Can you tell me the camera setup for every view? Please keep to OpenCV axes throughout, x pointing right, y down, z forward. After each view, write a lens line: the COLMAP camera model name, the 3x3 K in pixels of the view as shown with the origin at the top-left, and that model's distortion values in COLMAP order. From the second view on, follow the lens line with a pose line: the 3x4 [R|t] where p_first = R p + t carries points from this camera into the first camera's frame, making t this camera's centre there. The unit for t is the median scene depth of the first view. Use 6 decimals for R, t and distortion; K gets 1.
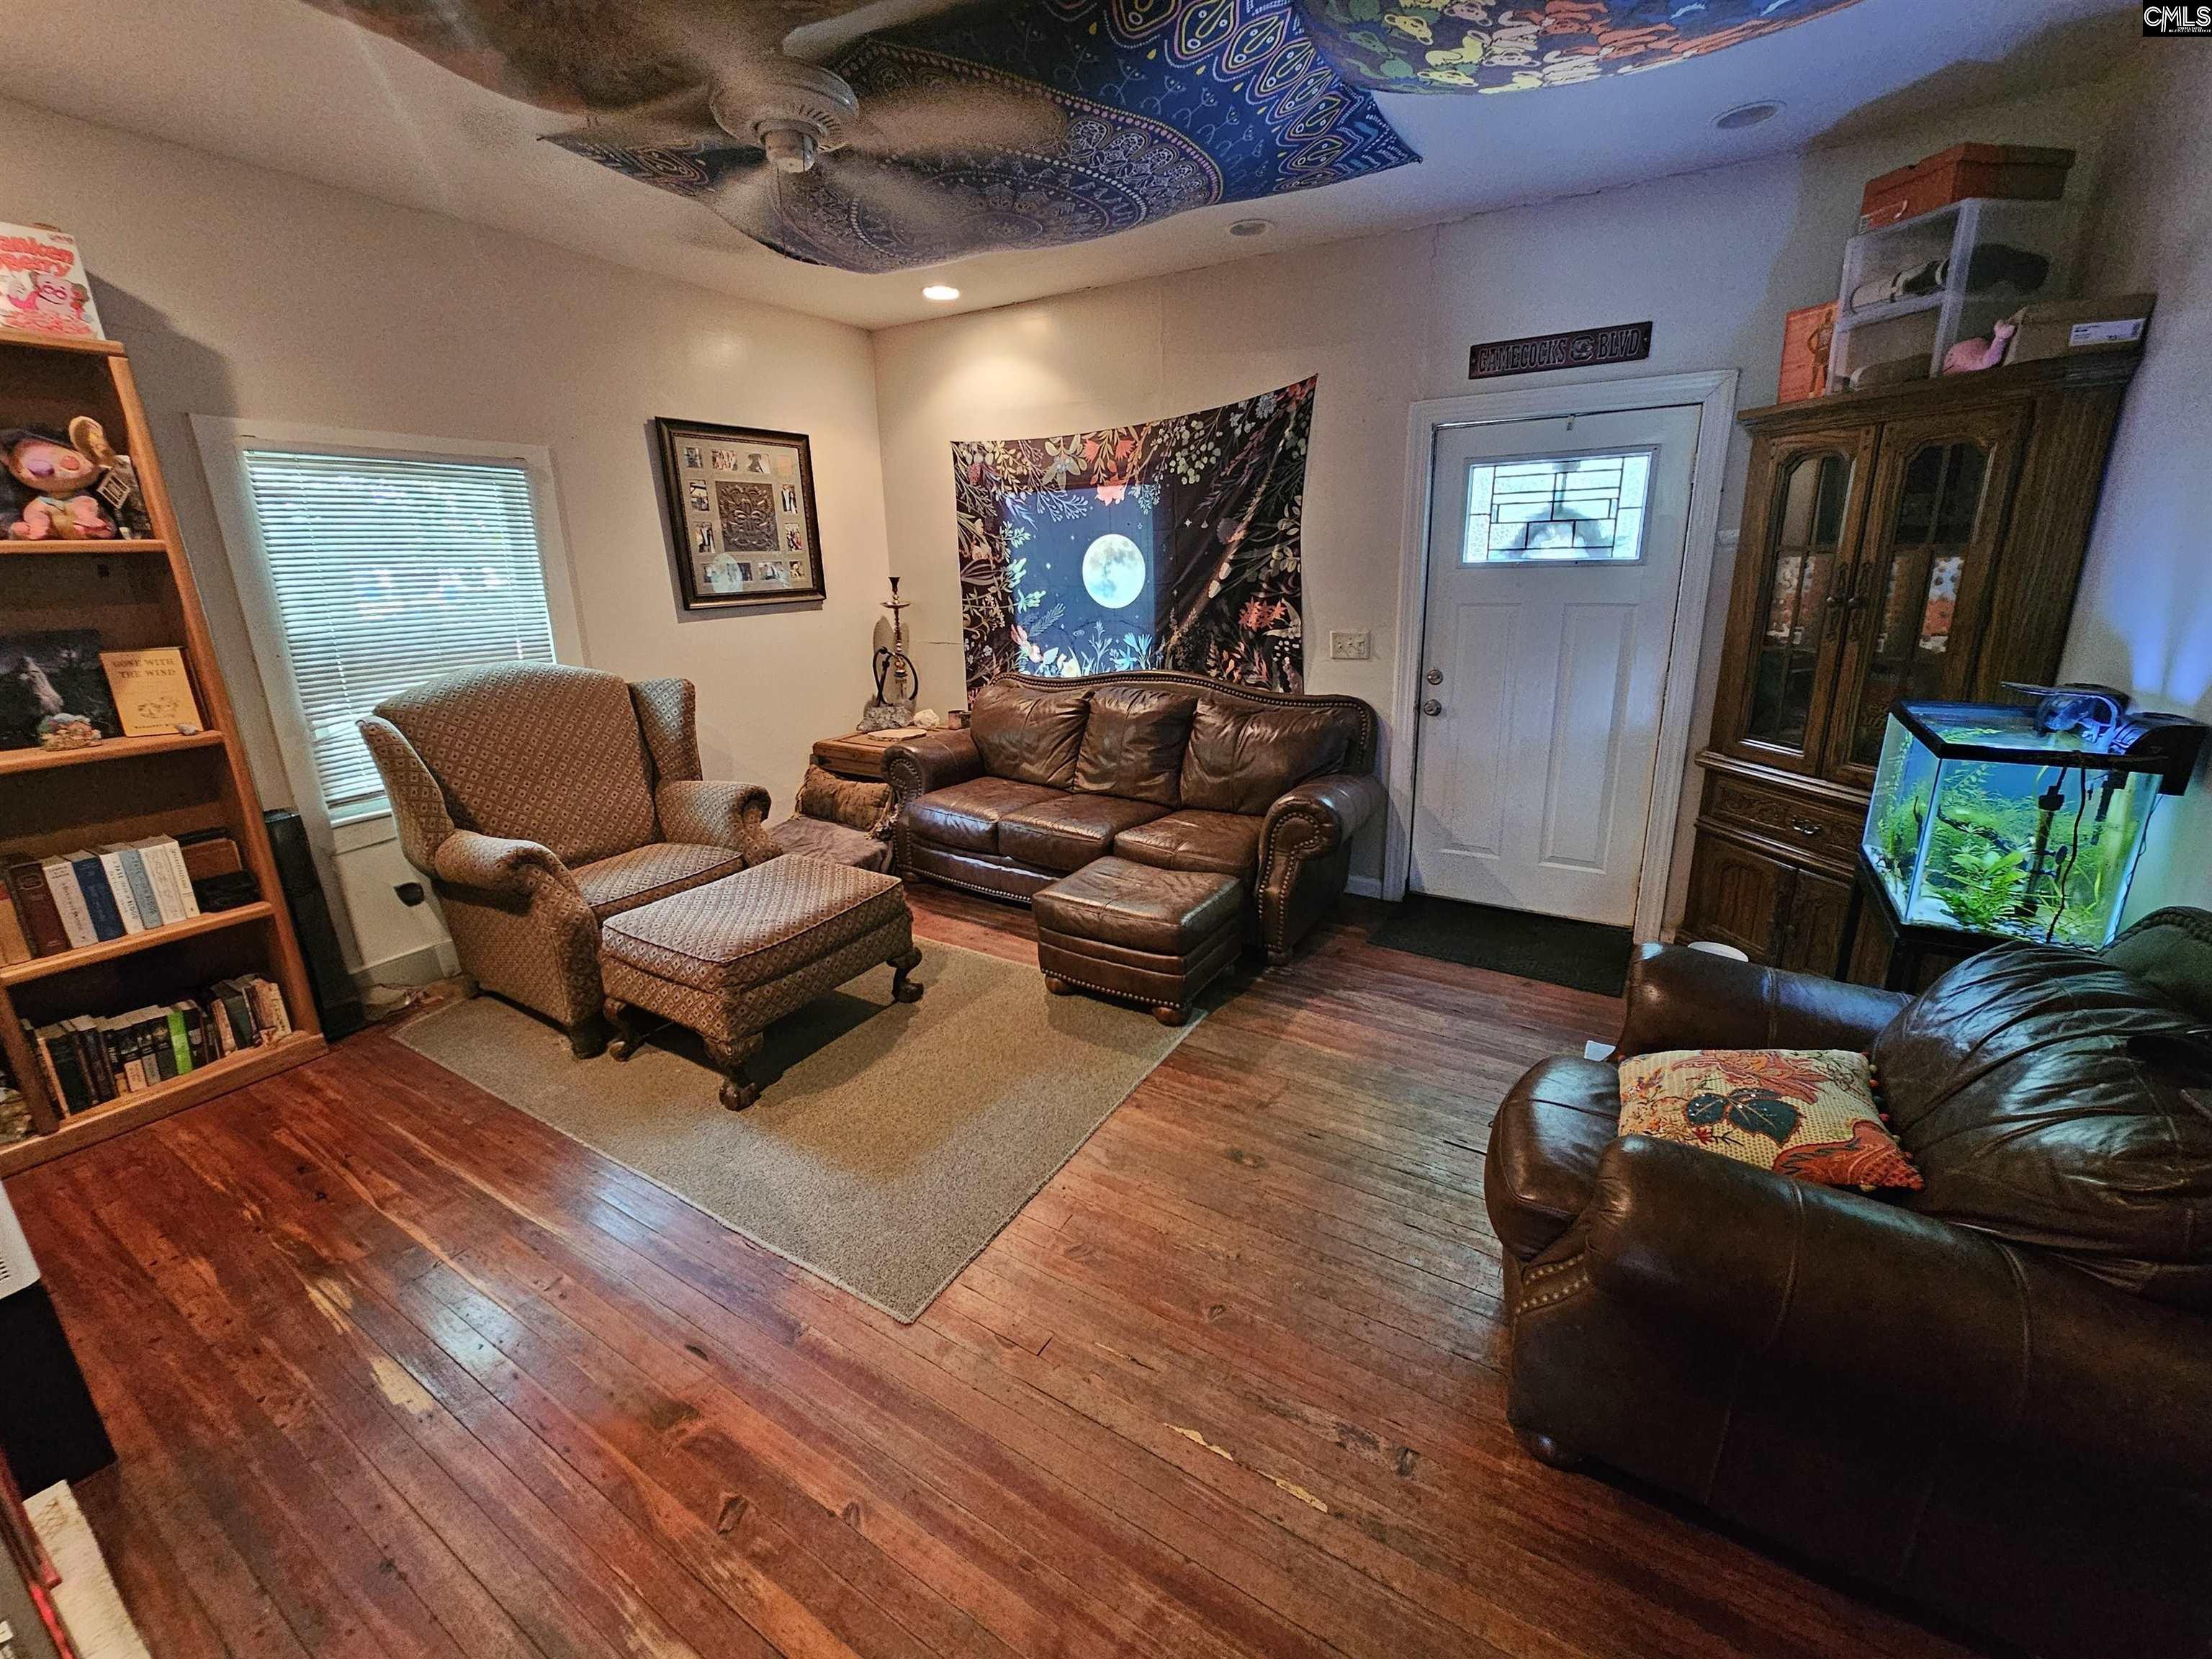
lens RADIAL K [[901.6, 0, 1102.9], [0, 901.6, 815.0], [0, 0, 1]] dist [0.002276, 0.000070]
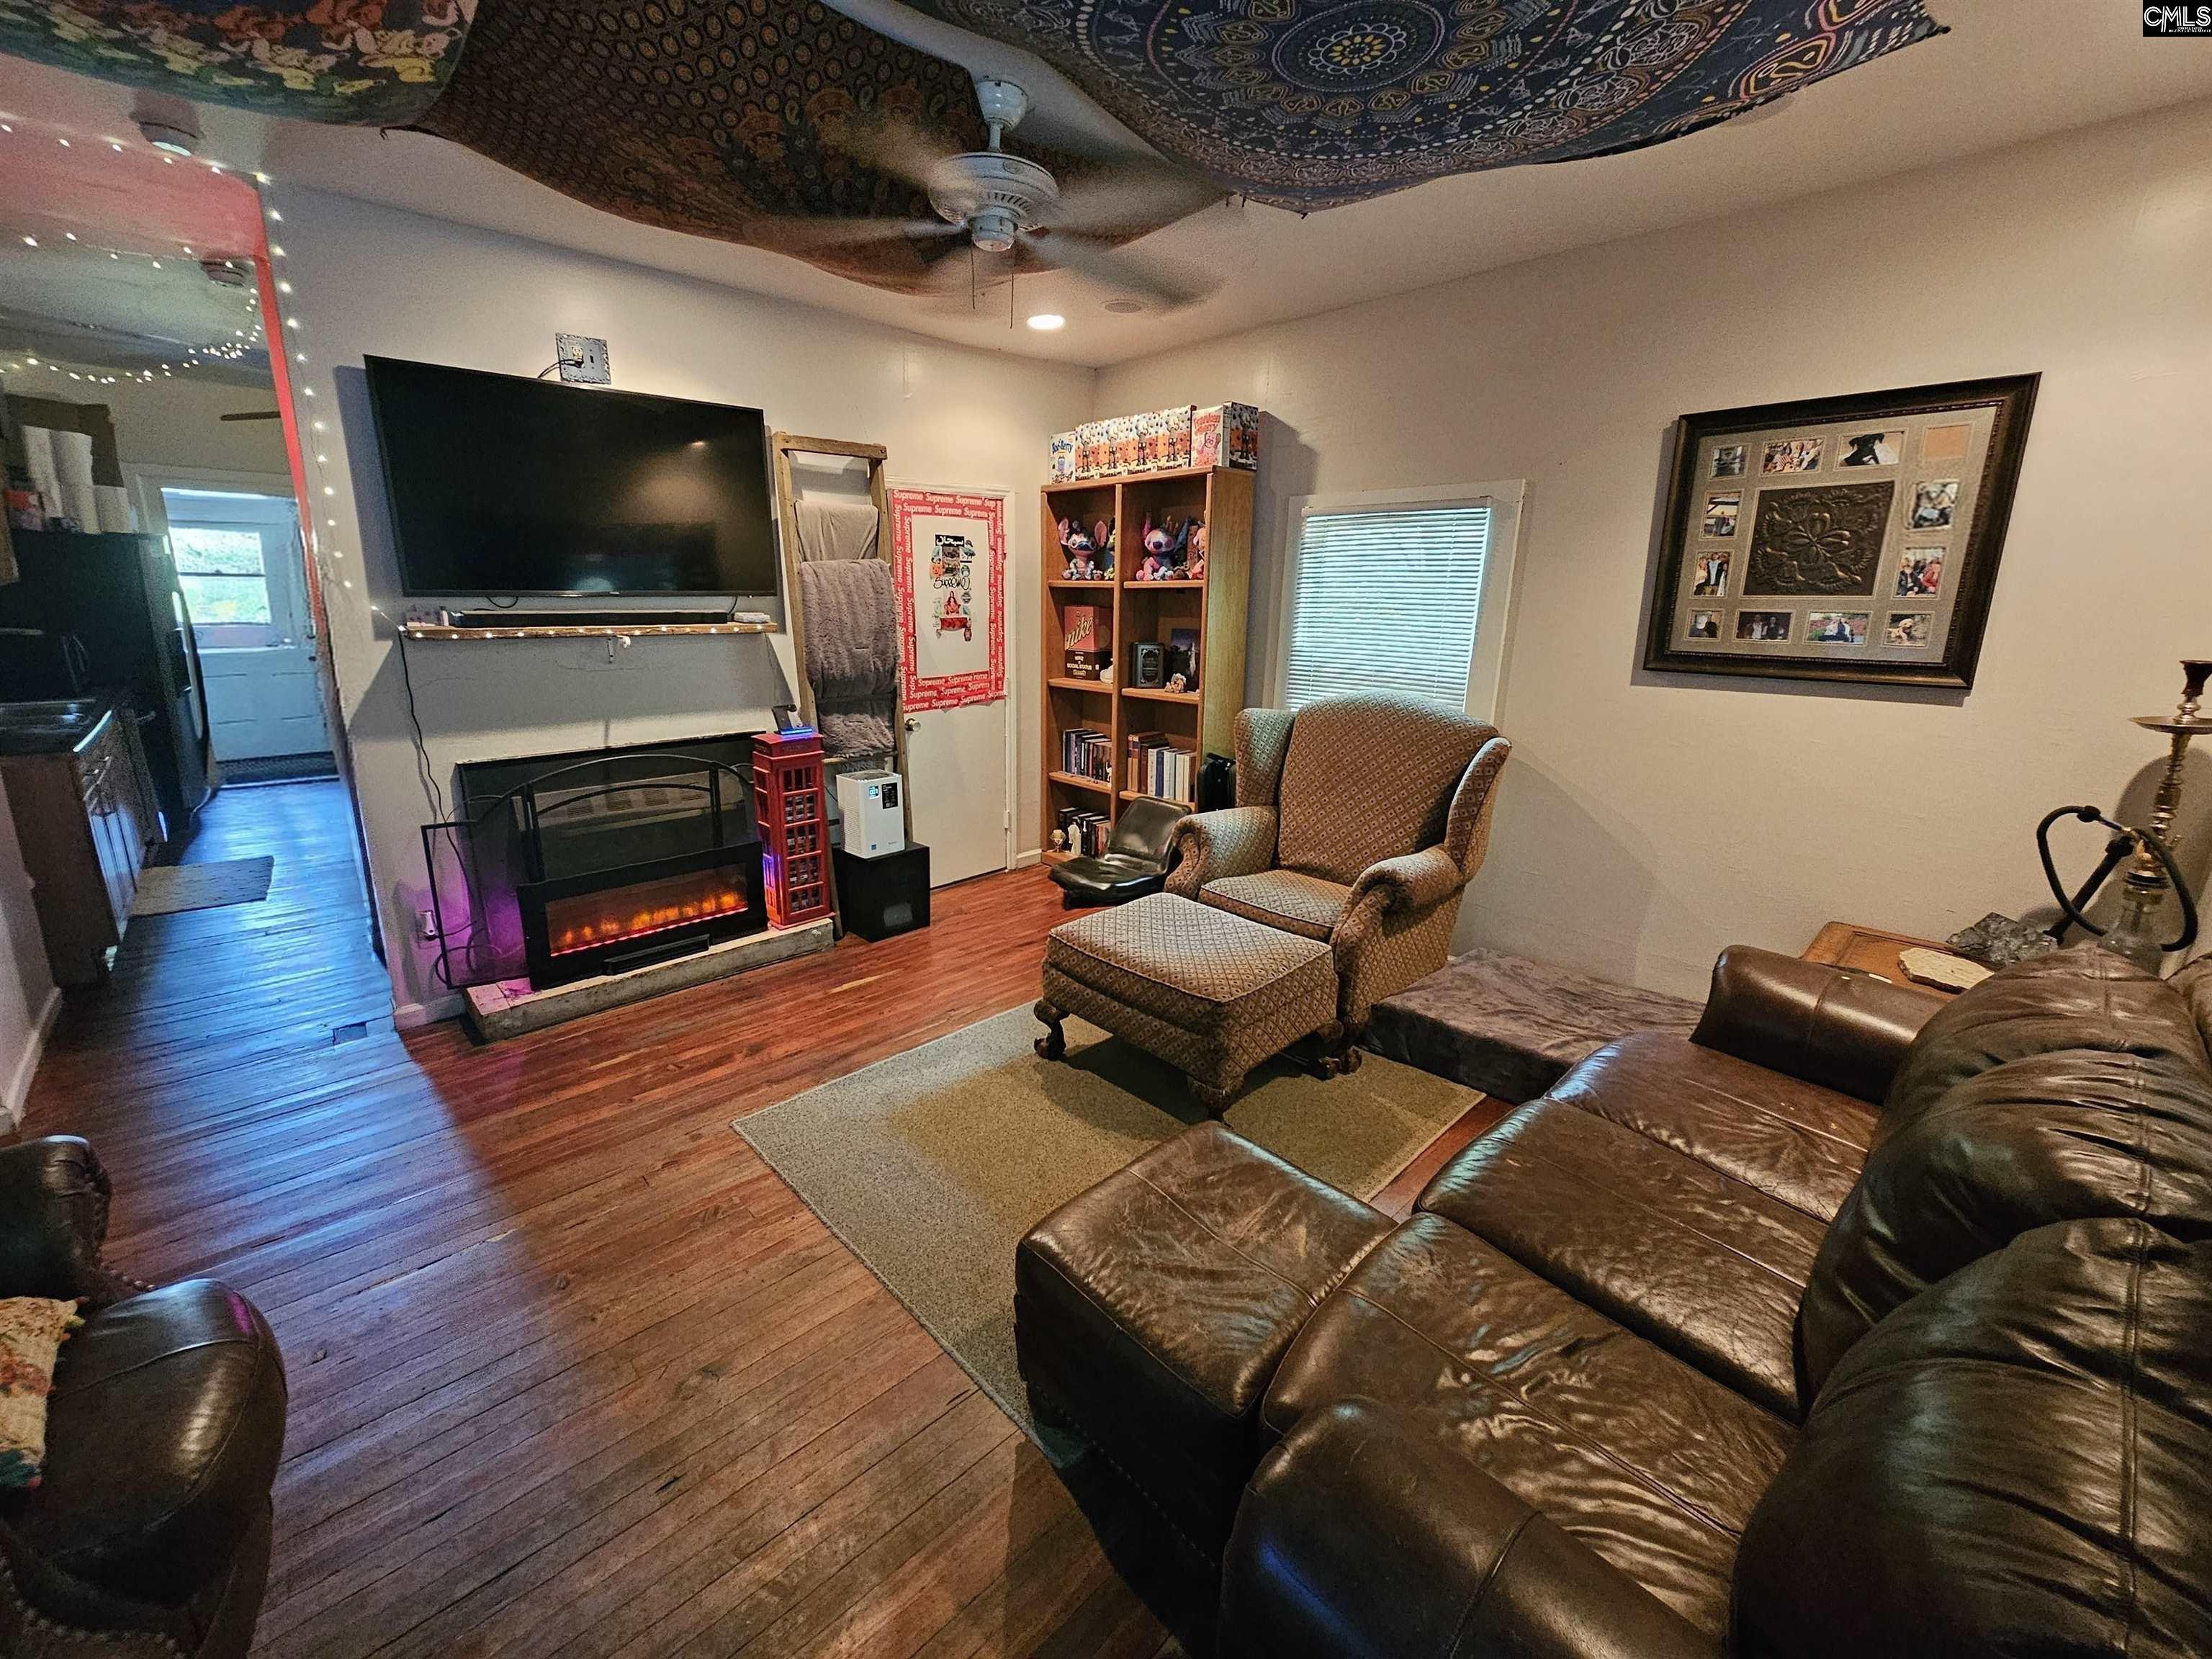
lens RADIAL K [[901.6, 0, 1096.1], [0, 901.6, 811.2], [0, 0, 1]] dist [0.002276, 0.000070]
pose [[-0.271502, 0.243065, -0.931239, 0.471950], [-0.274801, 0.907726, 0.317046, -0.280857], [0.922373, 0.341984, -0.179656, 0.907661]]
